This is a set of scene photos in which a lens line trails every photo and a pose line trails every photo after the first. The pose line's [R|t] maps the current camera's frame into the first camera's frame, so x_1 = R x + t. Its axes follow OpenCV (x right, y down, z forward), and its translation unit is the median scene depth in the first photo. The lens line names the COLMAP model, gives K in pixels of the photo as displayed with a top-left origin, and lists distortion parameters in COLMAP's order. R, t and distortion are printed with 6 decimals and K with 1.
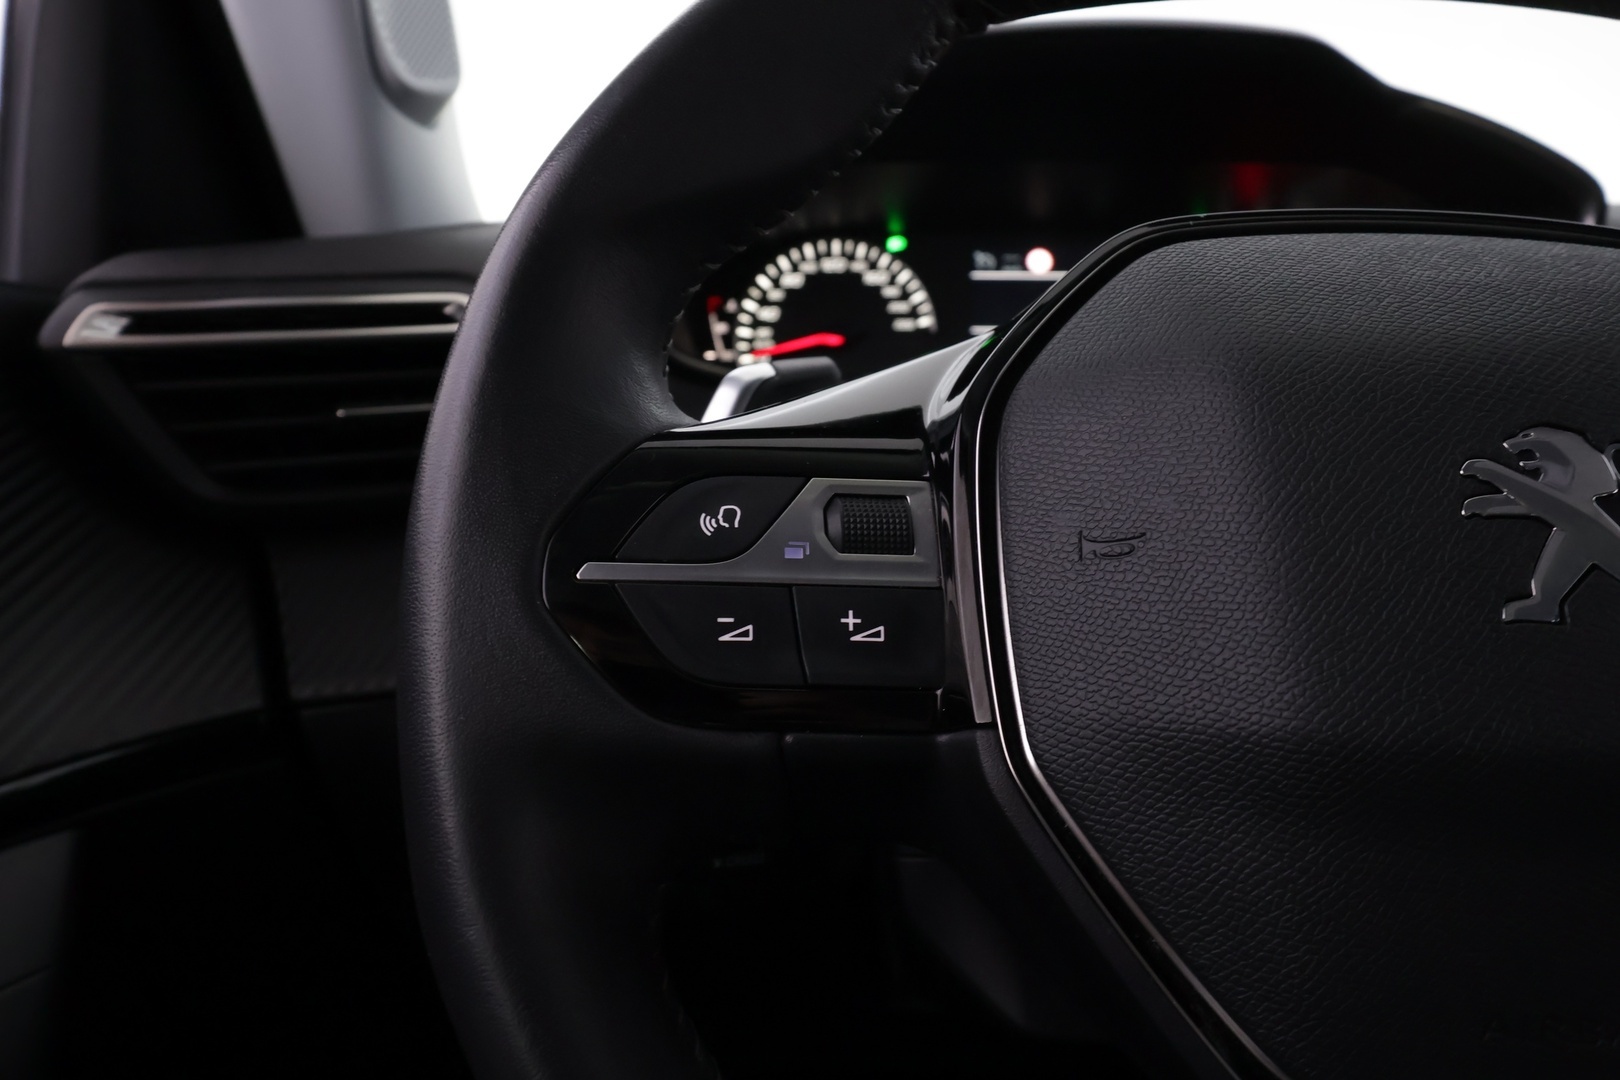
lens RADIAL K [[1172.0, 0, 810.0], [0, 1172.0, 540.0], [0, 0, 1]] dist [-0.003968, -0.007706]
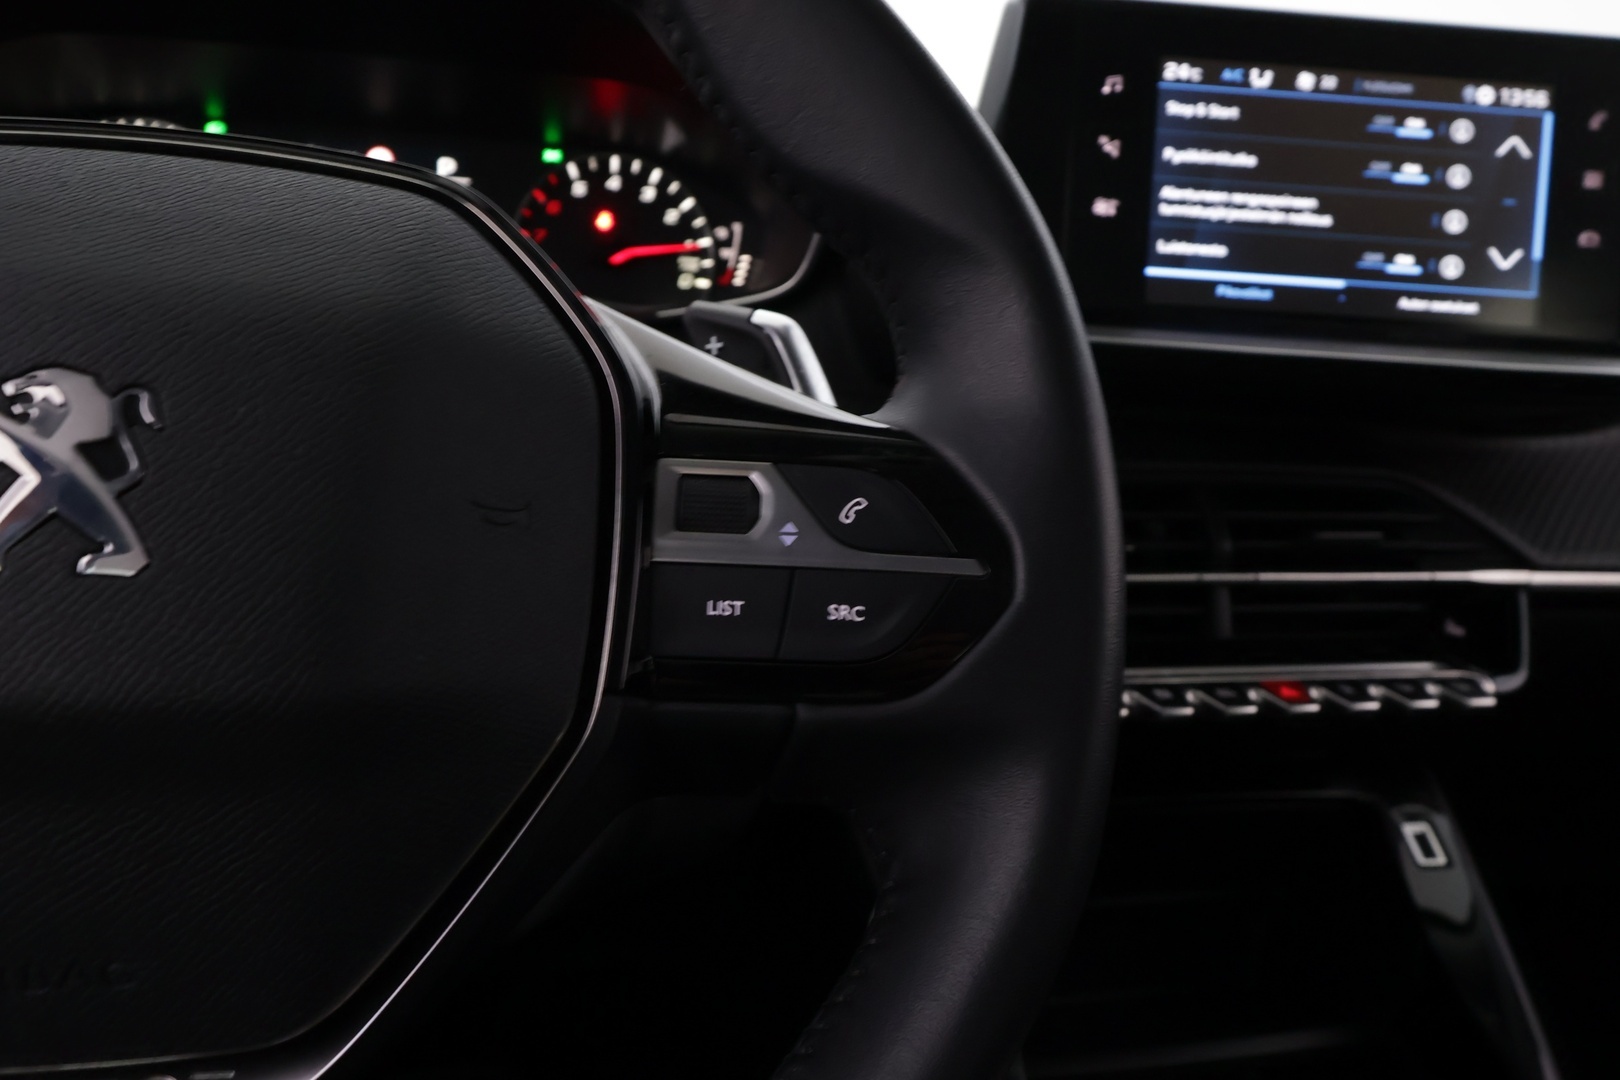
lens RADIAL K [[1172.0, 0, 810.0], [0, 1172.0, 540.0], [0, 0, 1]] dist [-0.003968, -0.007706]
pose [[0.967745, -0.009102, 0.251766, 0.291168], [-0.017640, 0.994446, 0.103756, -0.032036], [-0.251312, -0.104851, 0.962210, -0.045362]]
